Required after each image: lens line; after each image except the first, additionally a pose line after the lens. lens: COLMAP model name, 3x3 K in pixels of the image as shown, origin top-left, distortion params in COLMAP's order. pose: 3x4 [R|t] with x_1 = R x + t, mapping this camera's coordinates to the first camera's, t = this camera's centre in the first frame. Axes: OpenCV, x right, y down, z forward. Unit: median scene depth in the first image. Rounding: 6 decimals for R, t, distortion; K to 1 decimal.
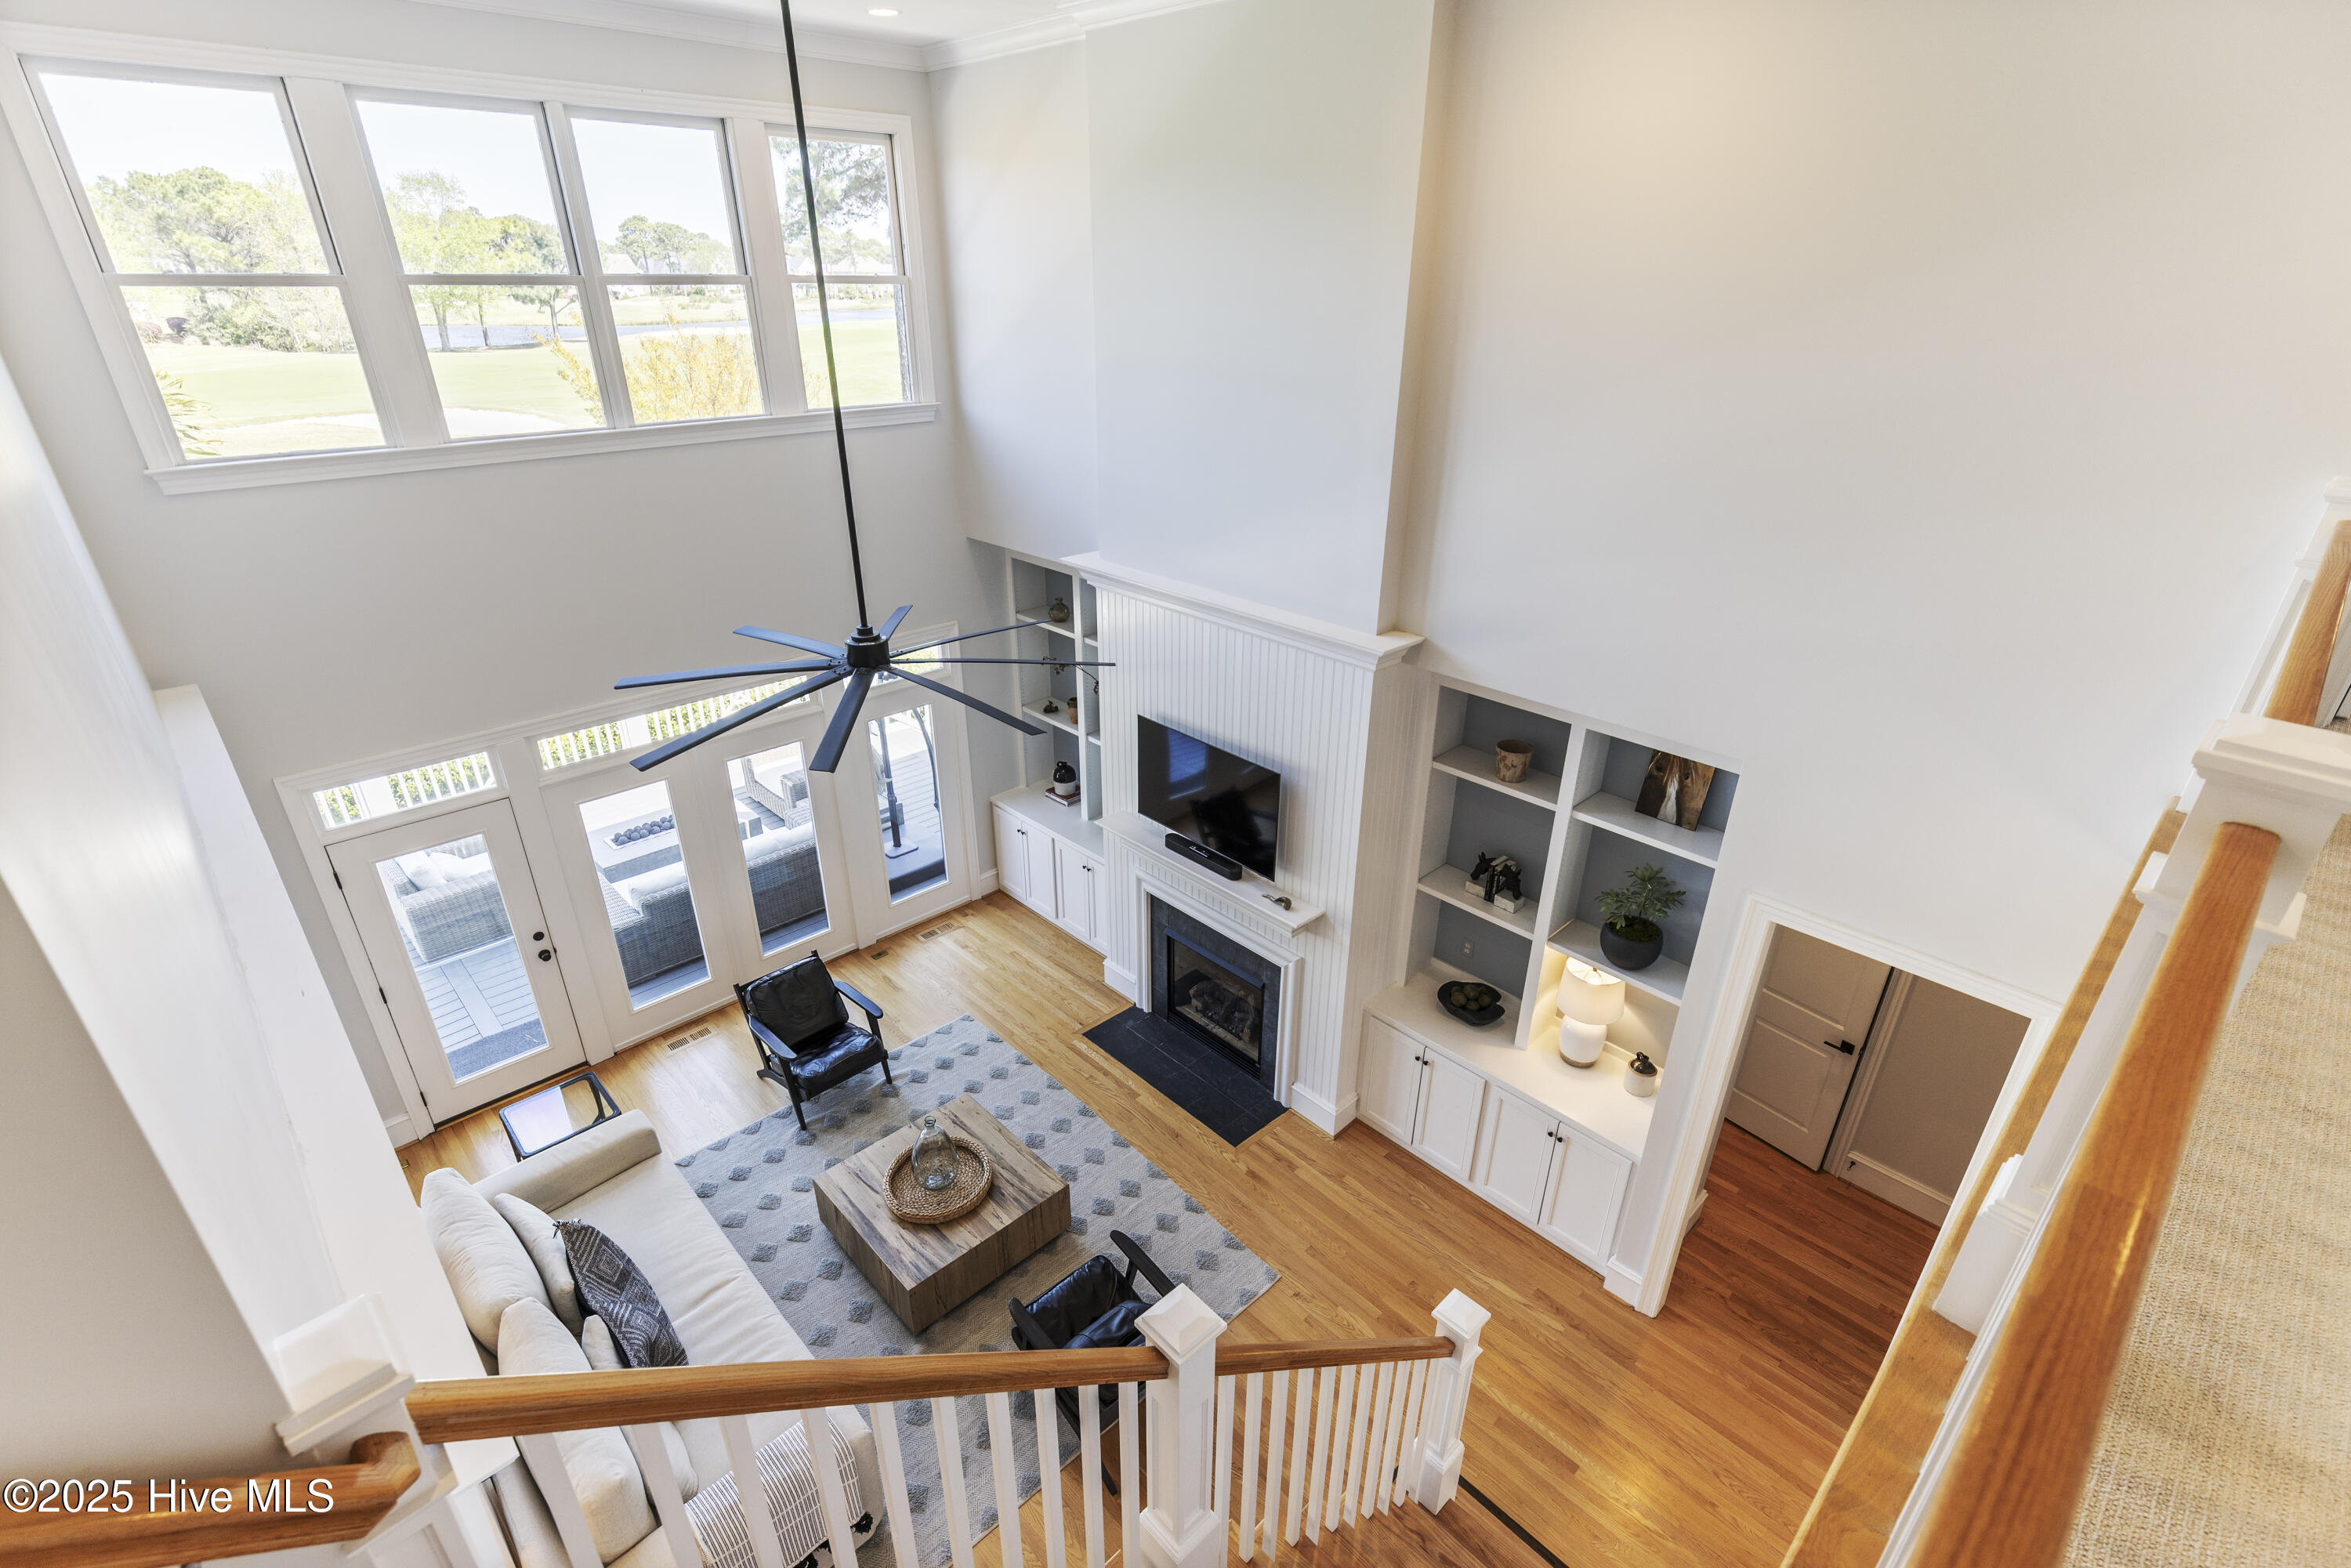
lens RADIAL K [[1058.0, 0, 1161.8], [0, 1058.0, 787.8], [0, 0, 1]] dist [0.010042, -0.000193]
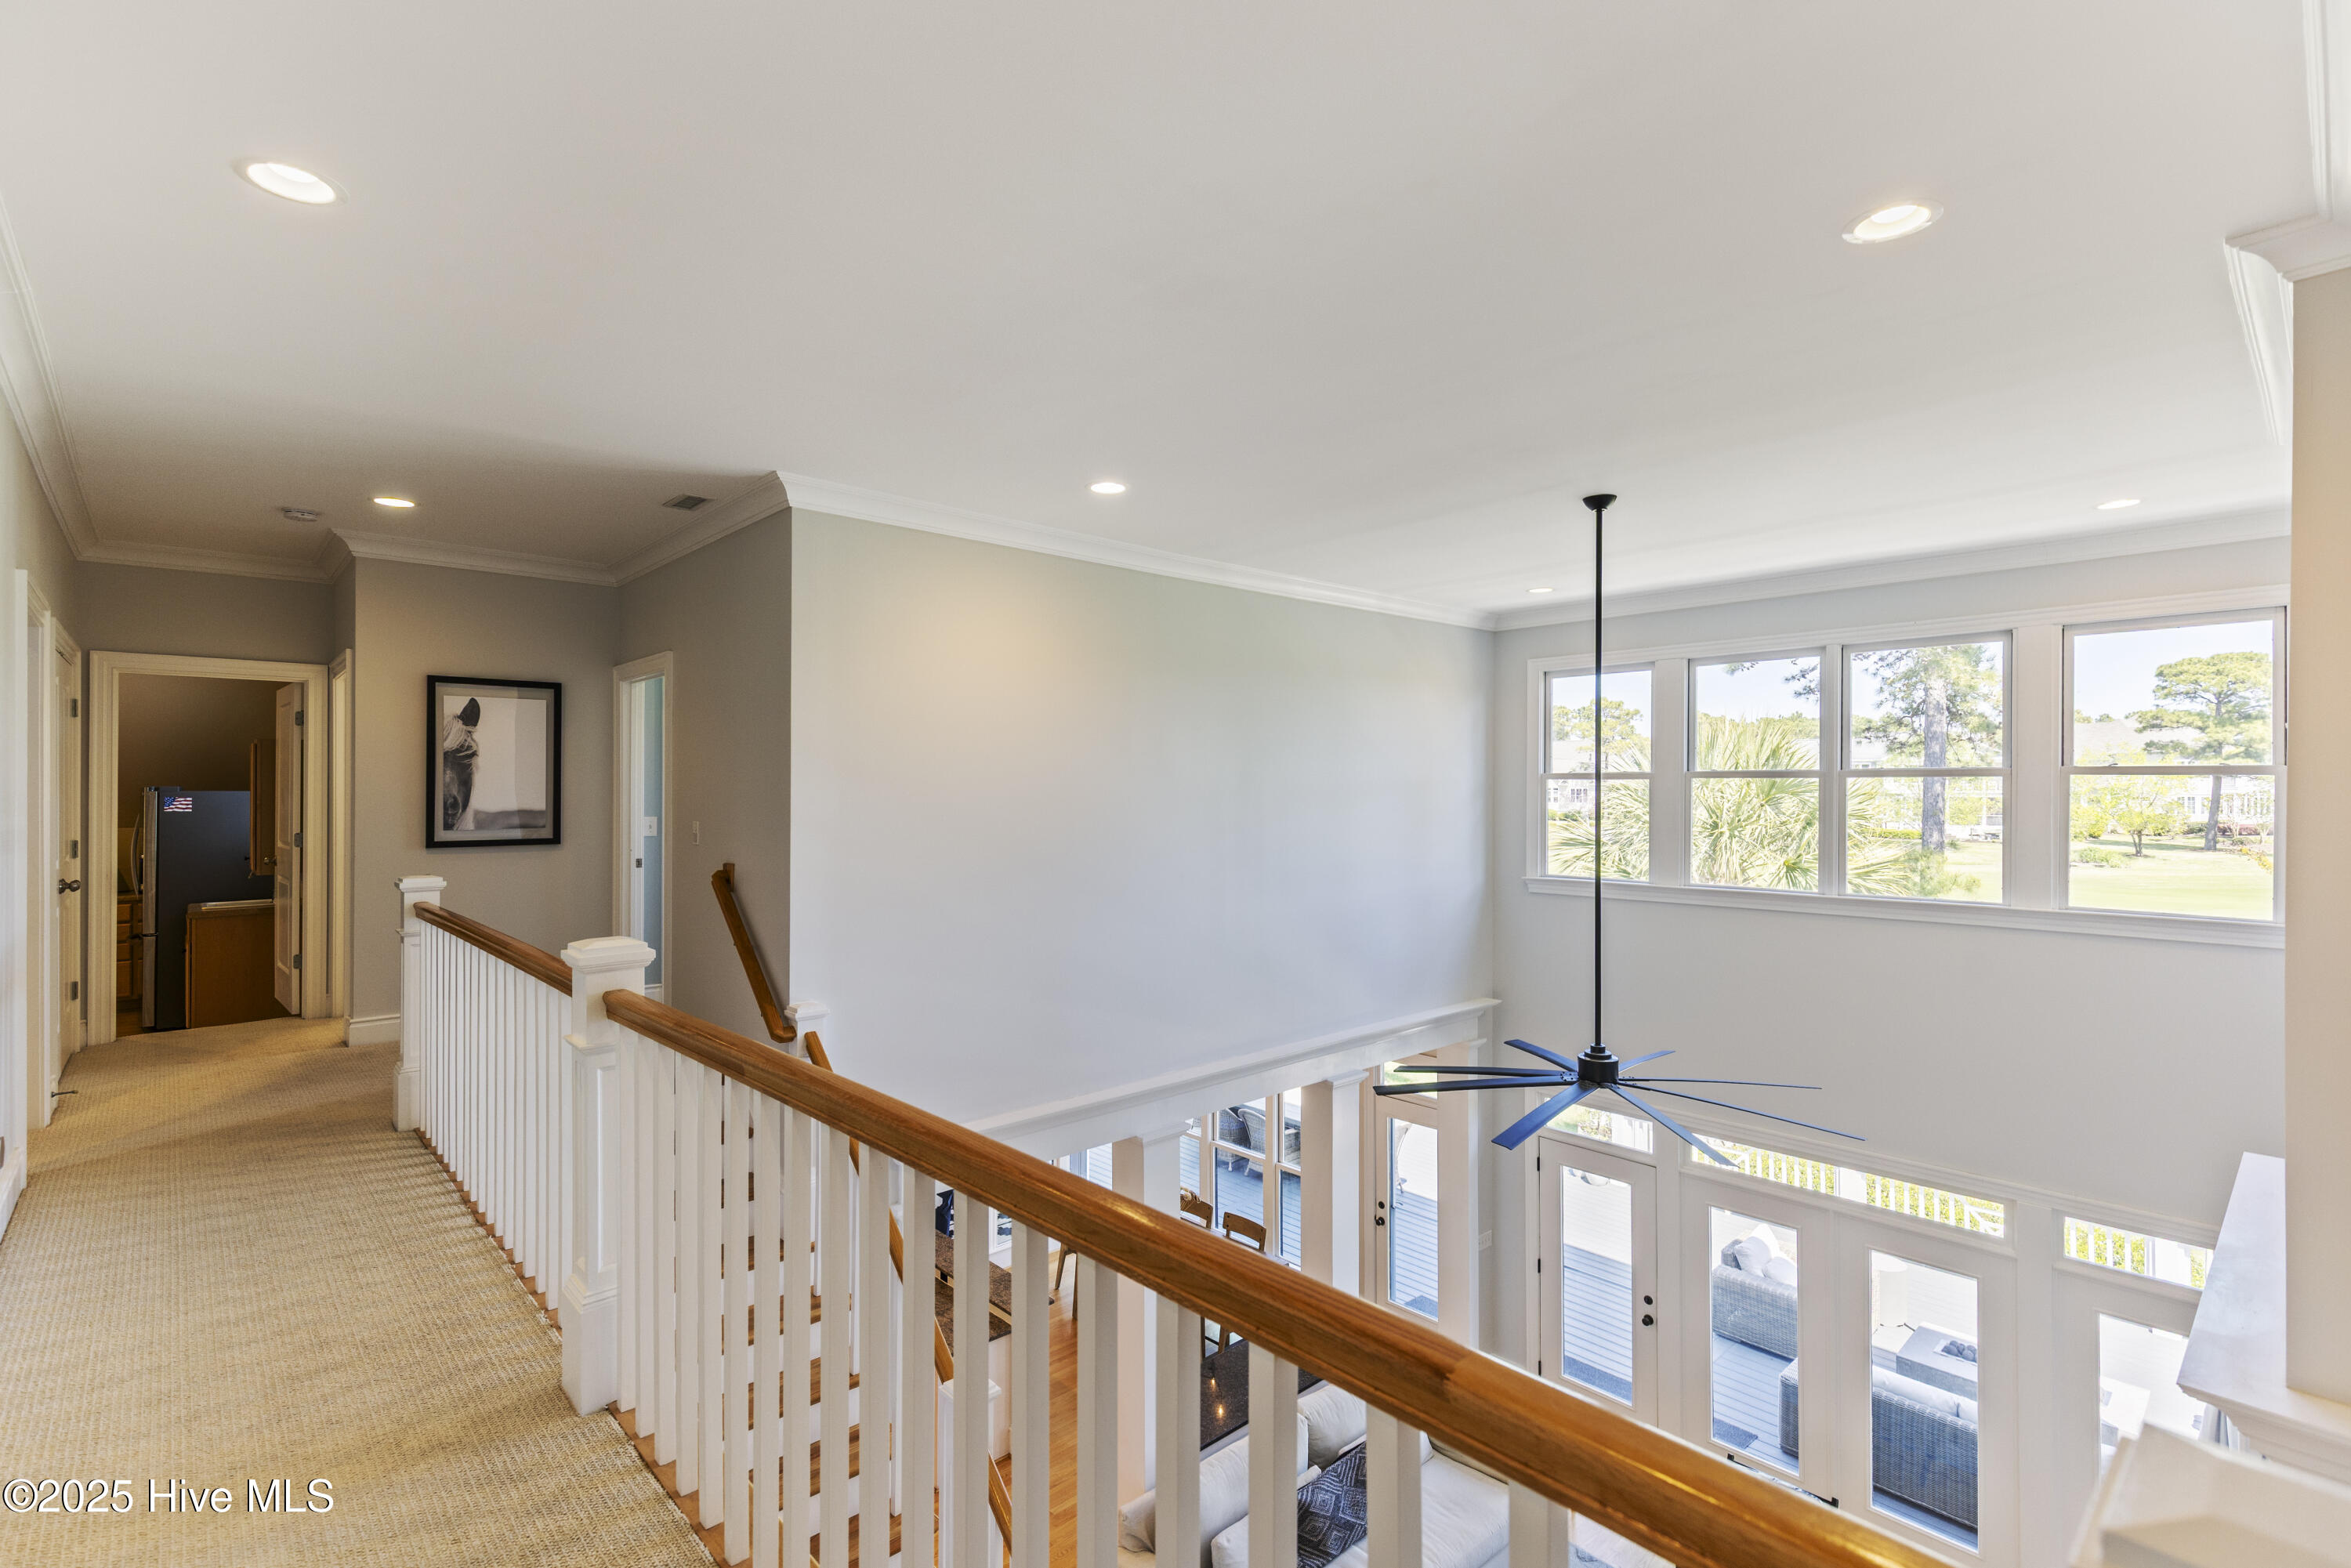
lens RADIAL K [[1058.0, 0, 1161.8], [0, 1058.0, 787.8], [0, 0, 1]] dist [0.010042, -0.000193]
pose [[-0.030018, -0.000318, -0.999549, 0.548710], [-0.429072, 0.903183, 0.012598, -0.142056], [0.902771, 0.429257, -0.027248, 0.329867]]
